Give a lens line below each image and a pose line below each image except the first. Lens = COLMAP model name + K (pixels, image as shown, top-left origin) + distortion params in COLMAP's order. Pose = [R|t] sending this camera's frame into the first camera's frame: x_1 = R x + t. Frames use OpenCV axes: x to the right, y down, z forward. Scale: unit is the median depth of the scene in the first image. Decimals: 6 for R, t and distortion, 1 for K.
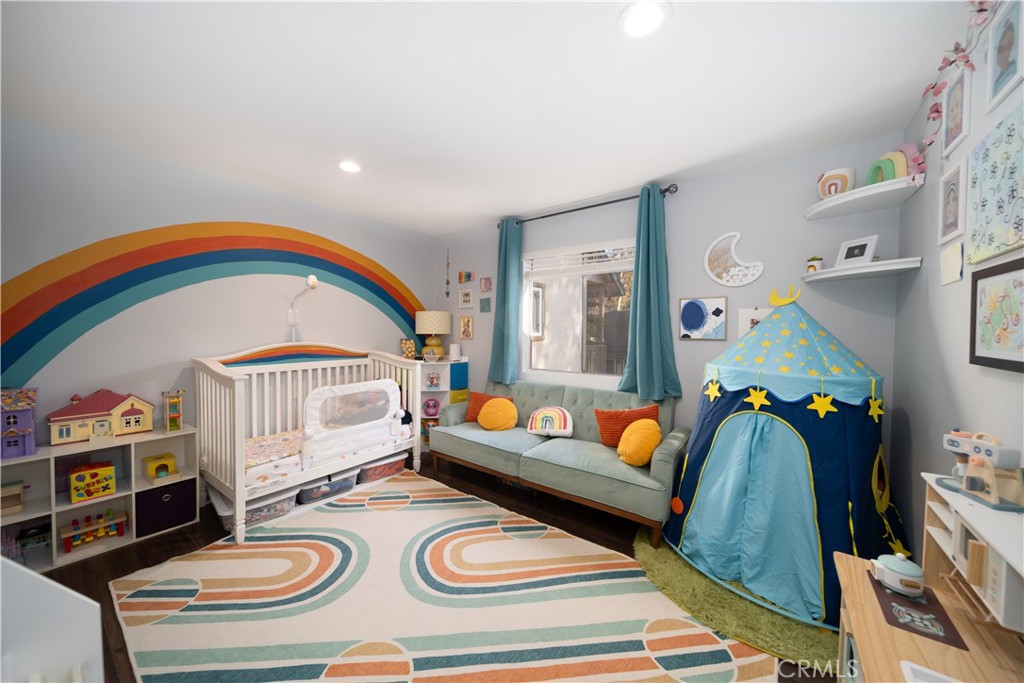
lens RADIAL K [[359.0, 0, 512.0], [0, 359.0, 341.5], [0, 0, 1]] dist [0.000045, -0.000160]
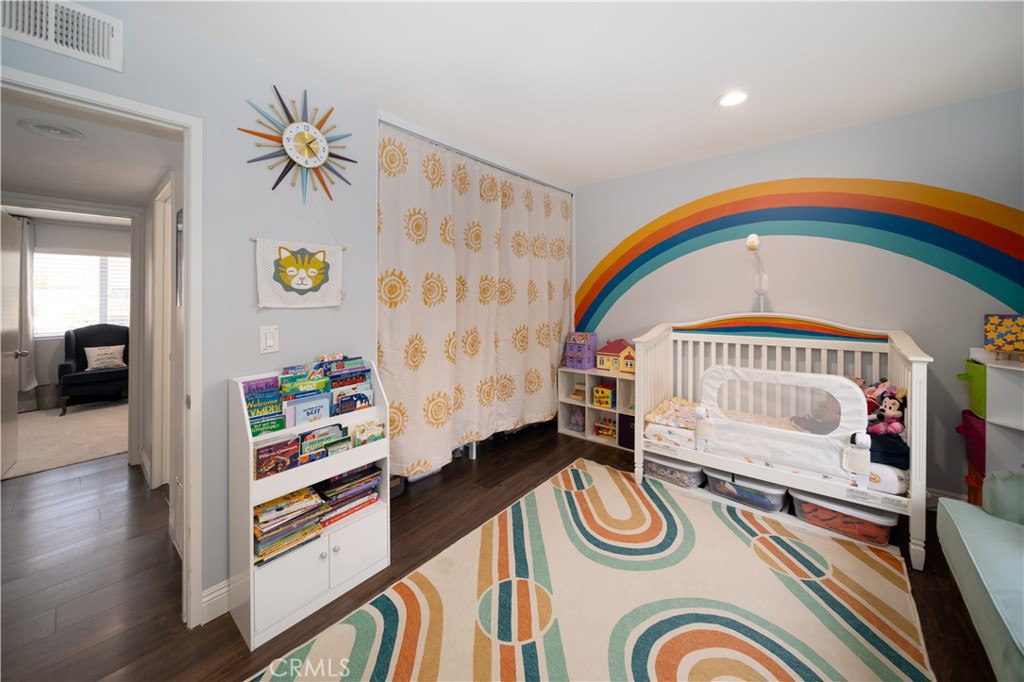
lens RADIAL K [[387.5, 0, 508.5], [0, 387.5, 295.5], [0, 0, 1]] dist [0.000179, -0.000015]
pose [[-0.076055, -0.009392, -0.997059, 0.432075], [-0.022653, 0.999714, -0.007689, -0.021296], [0.996846, 0.022001, -0.076246, 0.547866]]
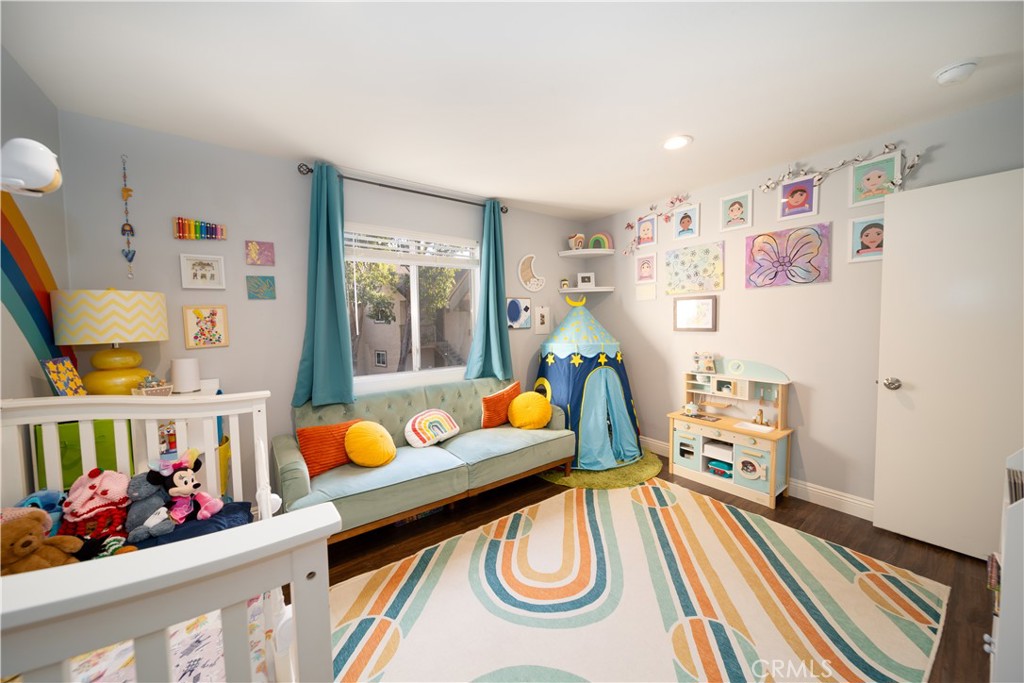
lens RADIAL K [[359.0, 0, 512.0], [0, 359.0, 341.5], [0, 0, 1]] dist [0.000045, -0.000160]
pose [[0.288802, -0.066828, 0.955054, -0.787426], [0.052113, 0.997179, 0.054017, -0.032215], [-0.955969, 0.034171, 0.291470, 0.633790]]
